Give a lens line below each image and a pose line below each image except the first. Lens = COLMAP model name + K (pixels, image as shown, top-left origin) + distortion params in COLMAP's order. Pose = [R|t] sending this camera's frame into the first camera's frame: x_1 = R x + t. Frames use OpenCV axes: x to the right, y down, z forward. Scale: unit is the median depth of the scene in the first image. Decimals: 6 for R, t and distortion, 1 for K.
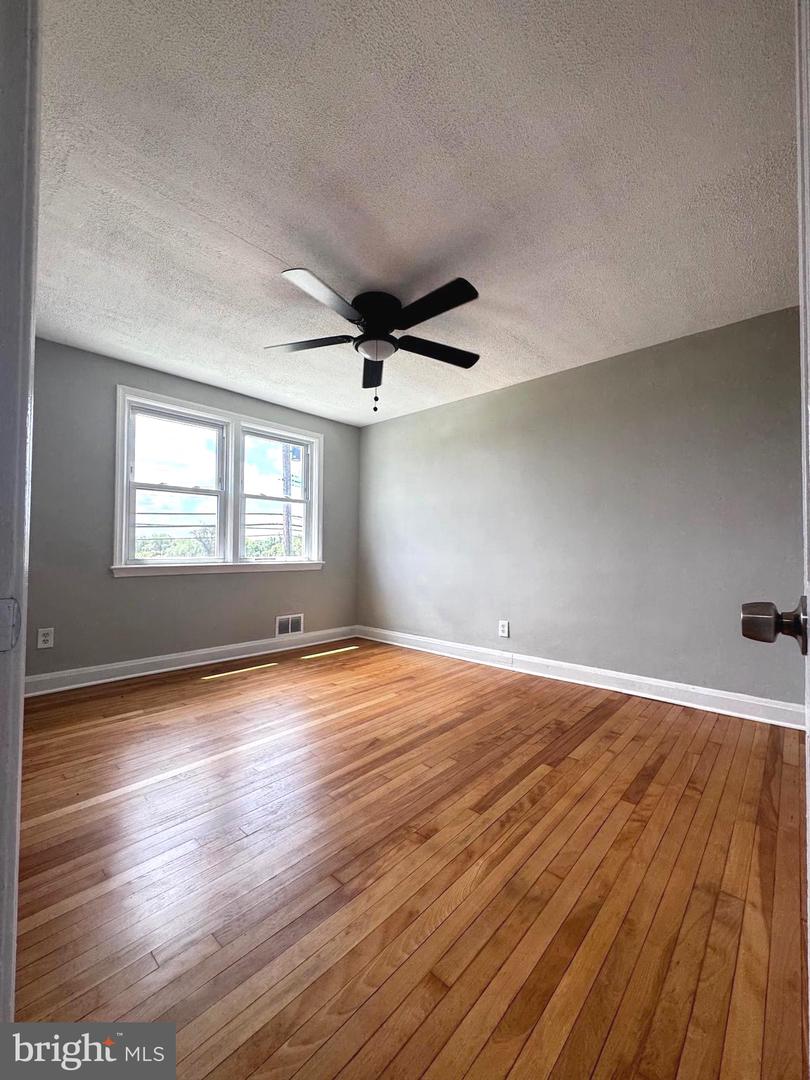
lens RADIAL K [[431.7, 0, 405.0], [0, 431.7, 540.0], [0, 0, 1]] dist [-0.000069, 0.000082]
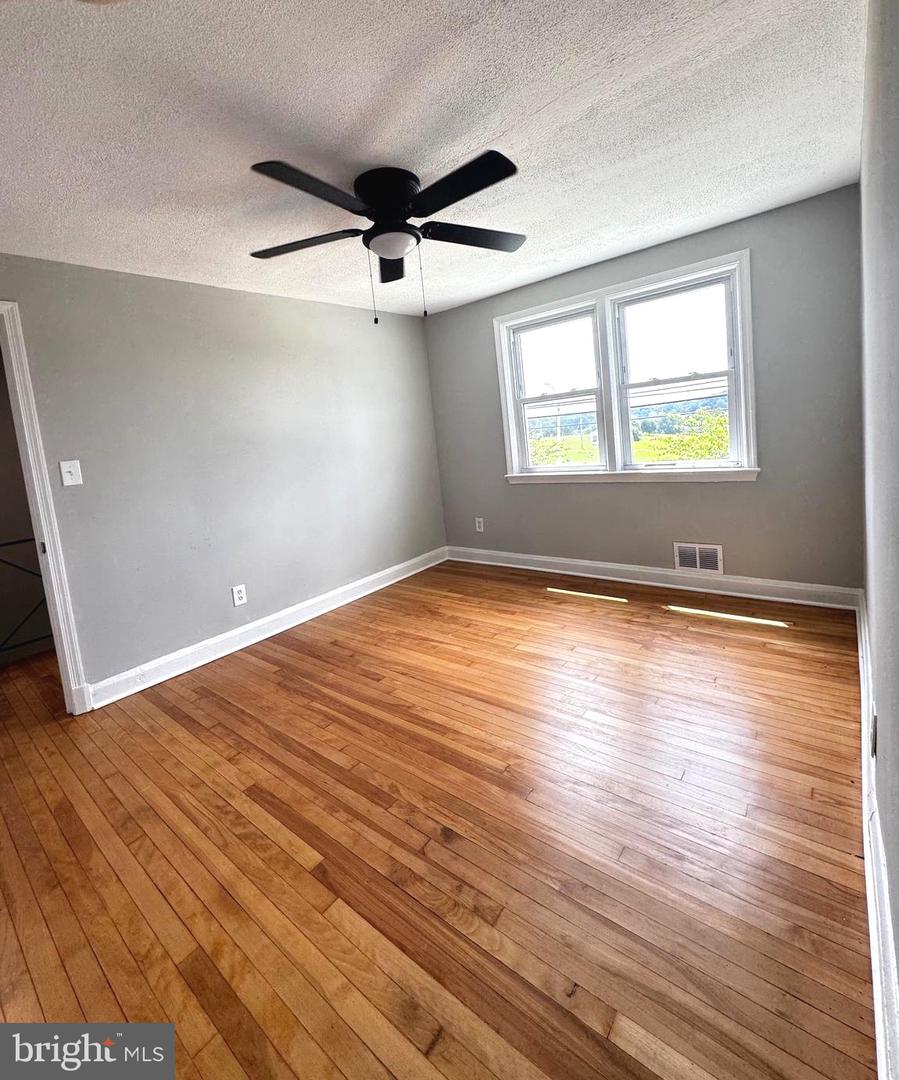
lens RADIAL K [[477.6, 0, 448.0], [0, 477.6, 477.5], [0, 0, 1]] dist [0.000598, -0.000228]
pose [[0.053604, 0.083409, -0.995073, 0.820790], [0.124035, 0.988232, 0.089517, -0.092013], [0.990829, -0.128222, 0.042628, 0.990680]]
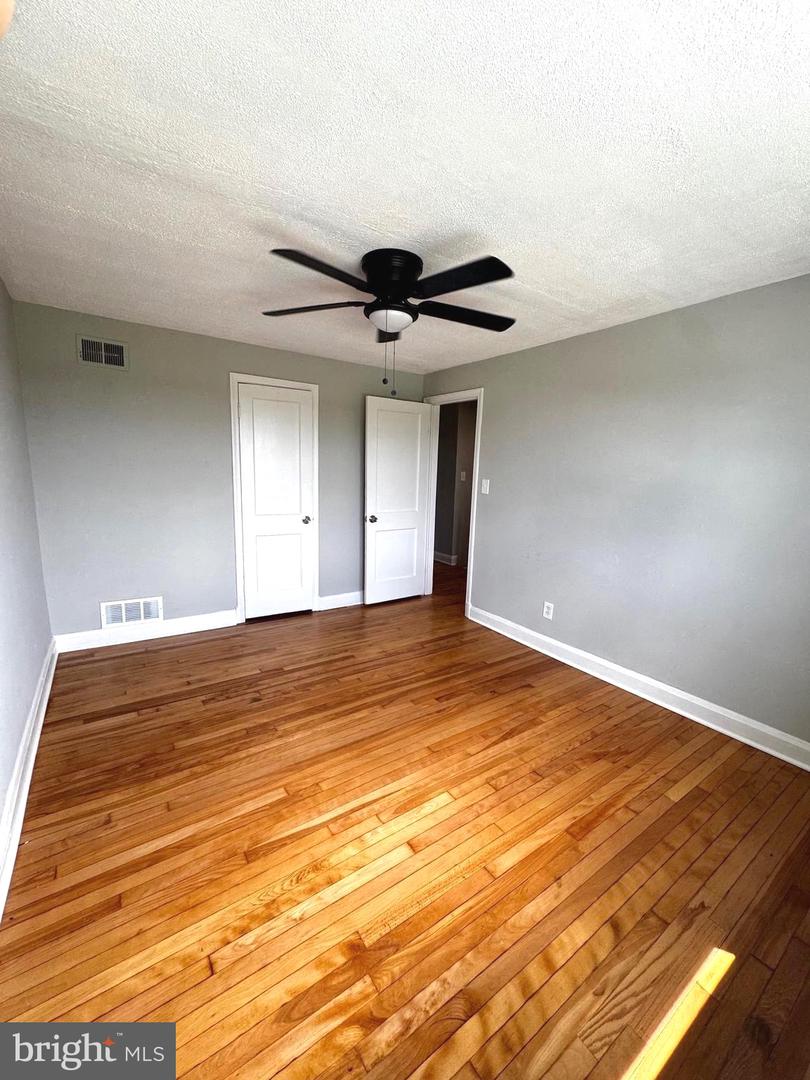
lens RADIAL K [[431.7, 0, 405.0], [0, 431.7, 540.0], [0, 0, 1]] dist [-0.000069, 0.000082]
pose [[-0.974044, -0.070107, 0.215226, -0.310216], [-0.038384, 0.988214, 0.148187, -0.138967], [-0.223079, 0.136080, -0.965255, 1.845470]]
